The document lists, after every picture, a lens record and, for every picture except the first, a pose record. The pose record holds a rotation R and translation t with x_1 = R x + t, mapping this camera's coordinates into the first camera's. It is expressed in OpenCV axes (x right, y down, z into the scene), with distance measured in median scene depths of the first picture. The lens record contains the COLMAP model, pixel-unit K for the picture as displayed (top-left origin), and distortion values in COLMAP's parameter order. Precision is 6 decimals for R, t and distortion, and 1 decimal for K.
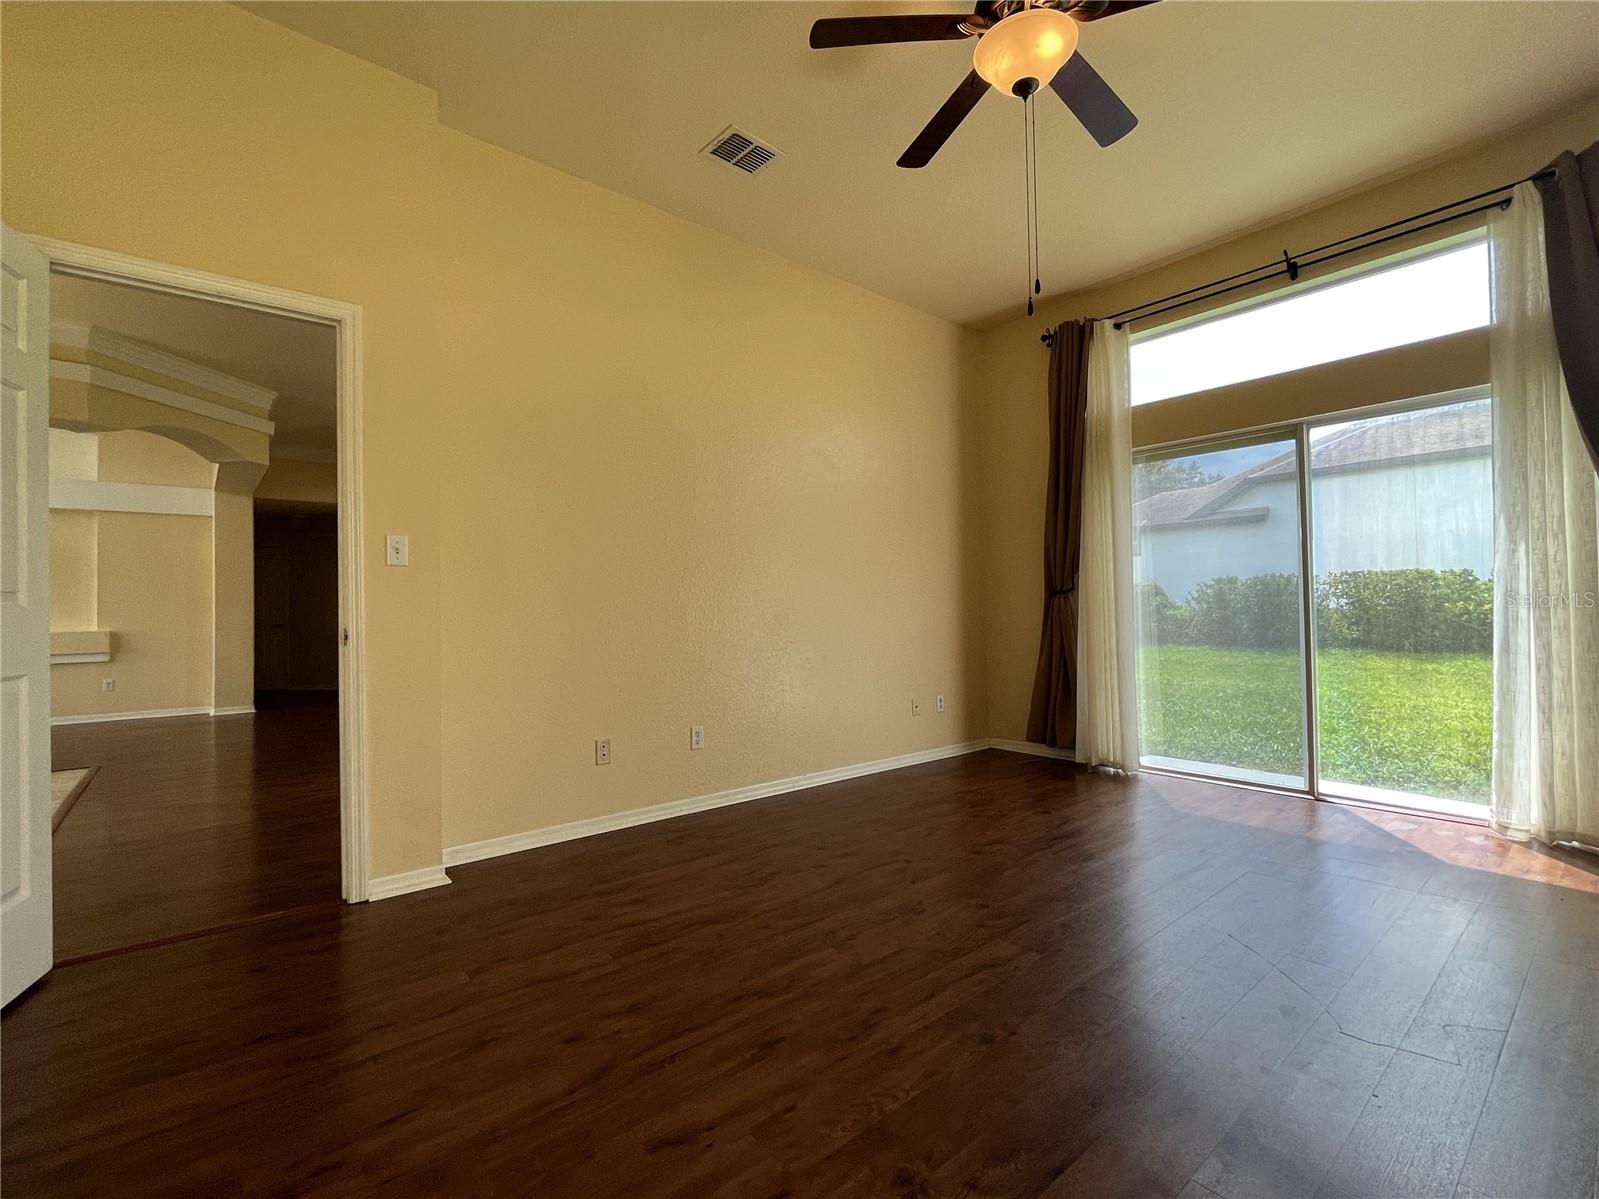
lens RADIAL K [[709.6, 0, 799.7], [0, 709.6, 598.4], [0, 0, 1]] dist [0.001679, 0.000133]
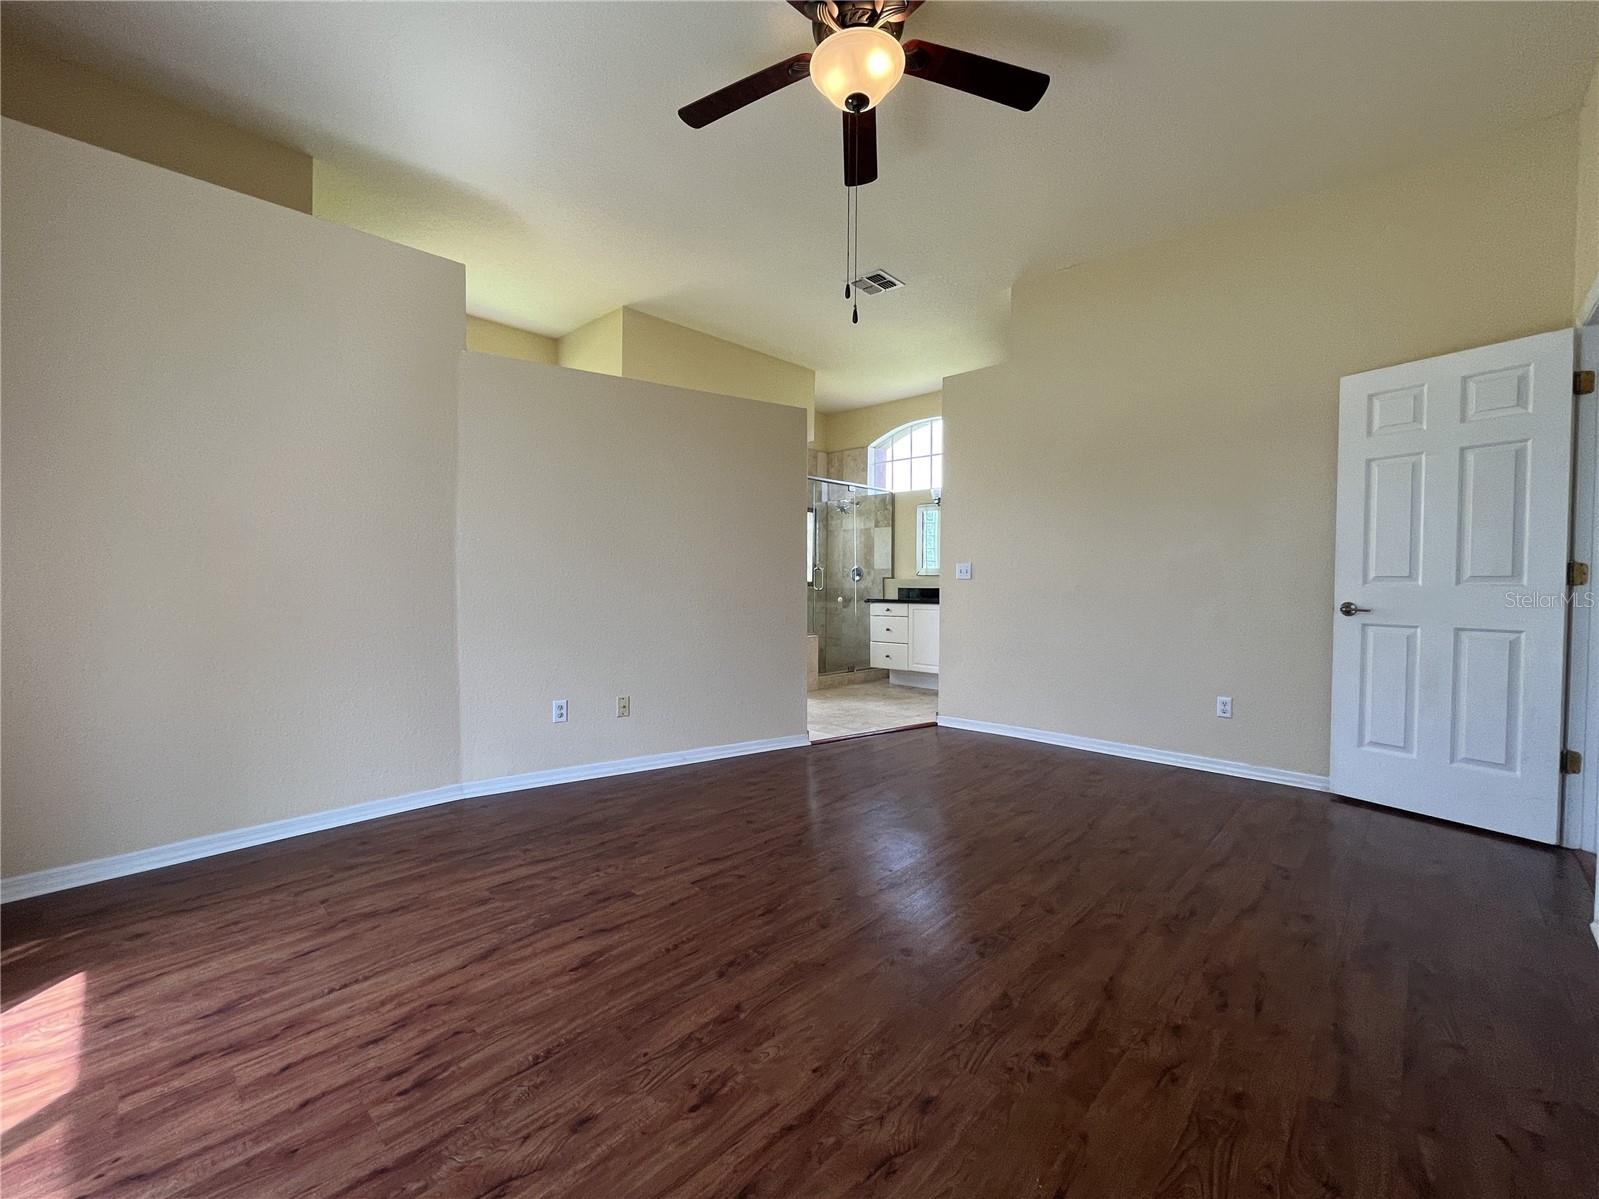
lens RADIAL K [[669.7, 0, 796.6], [0, 669.7, 596.7], [0, 0, 1]] dist [-0.000725, -0.000050]
pose [[-0.993459, 0.013019, -0.113449, 0.315618], [0.011836, 0.999868, 0.011098, 0.001553], [0.113578, 0.009683, -0.993482, 1.182380]]
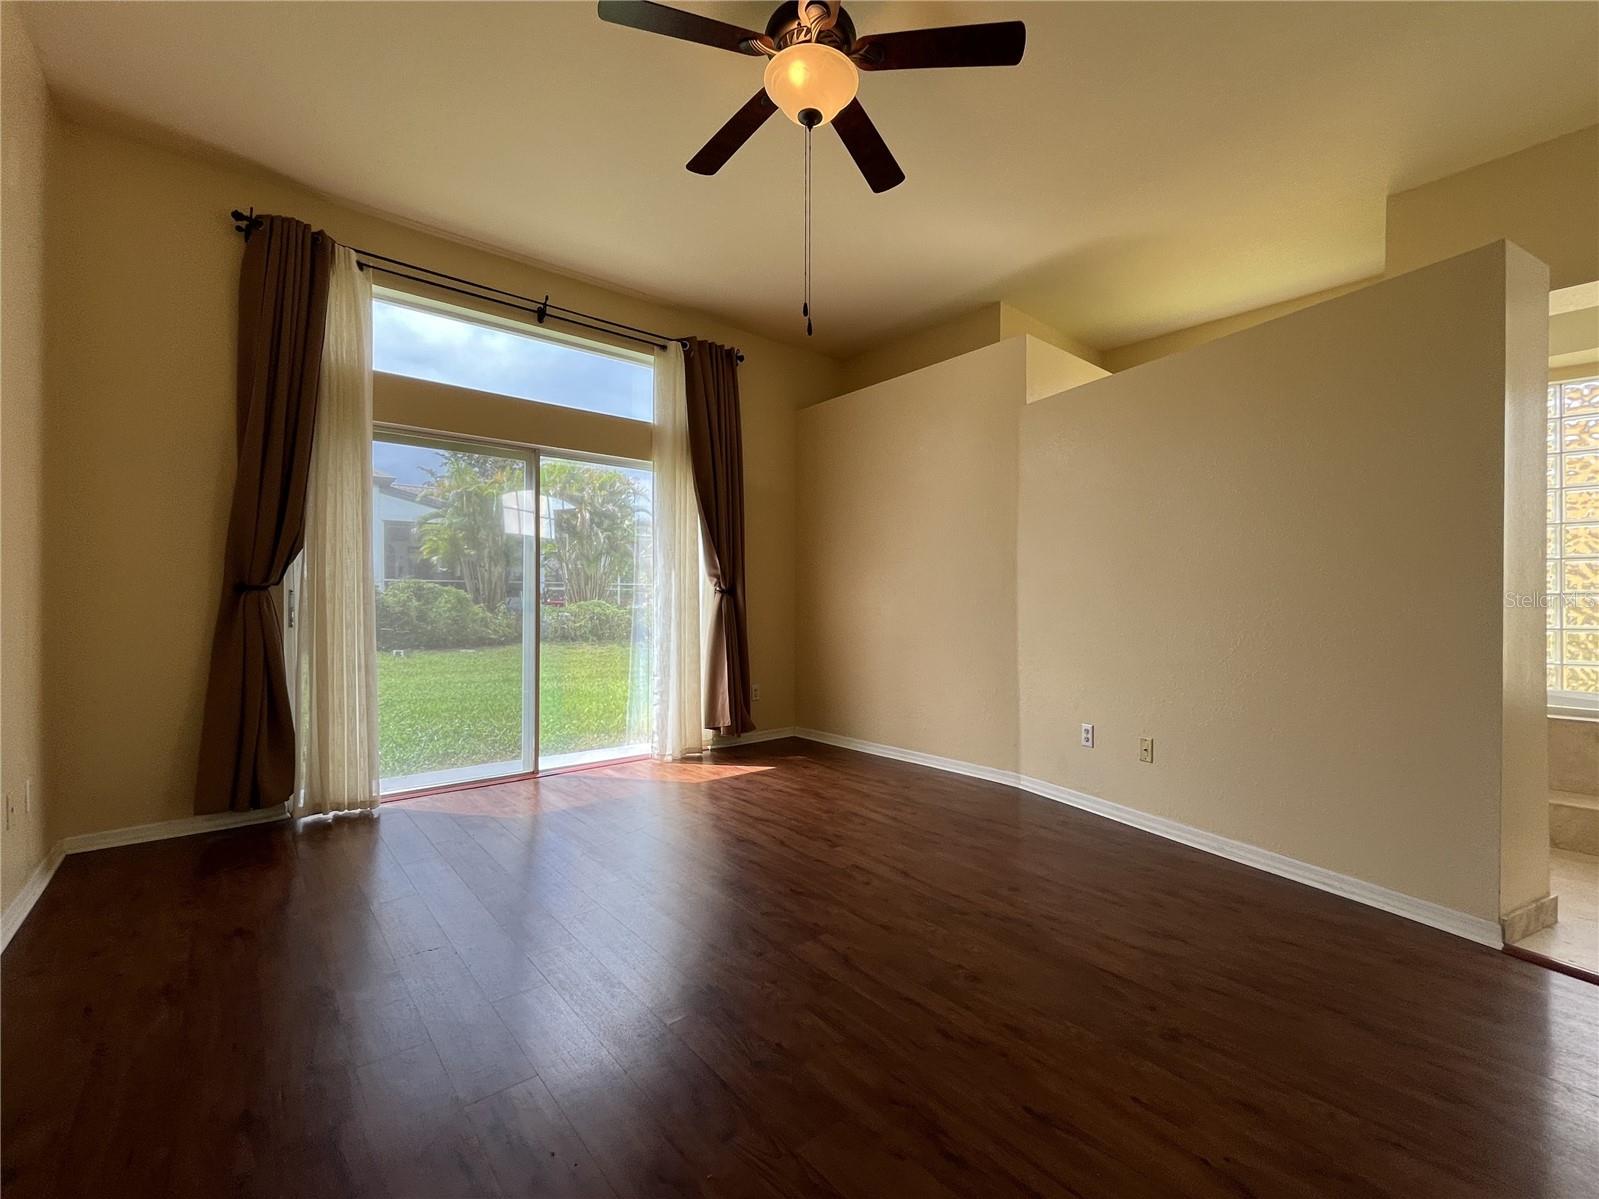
lens RADIAL K [[685.0, 0, 798.6], [0, 685.0, 599.6], [0, 0, 1]] dist [0.000913, 0.000207]
pose [[0.004174, 0.018298, 0.999824, -0.406605], [-0.016846, 0.999692, -0.018225, 0.008056], [-0.999849, -0.016767, 0.004481, 0.595636]]
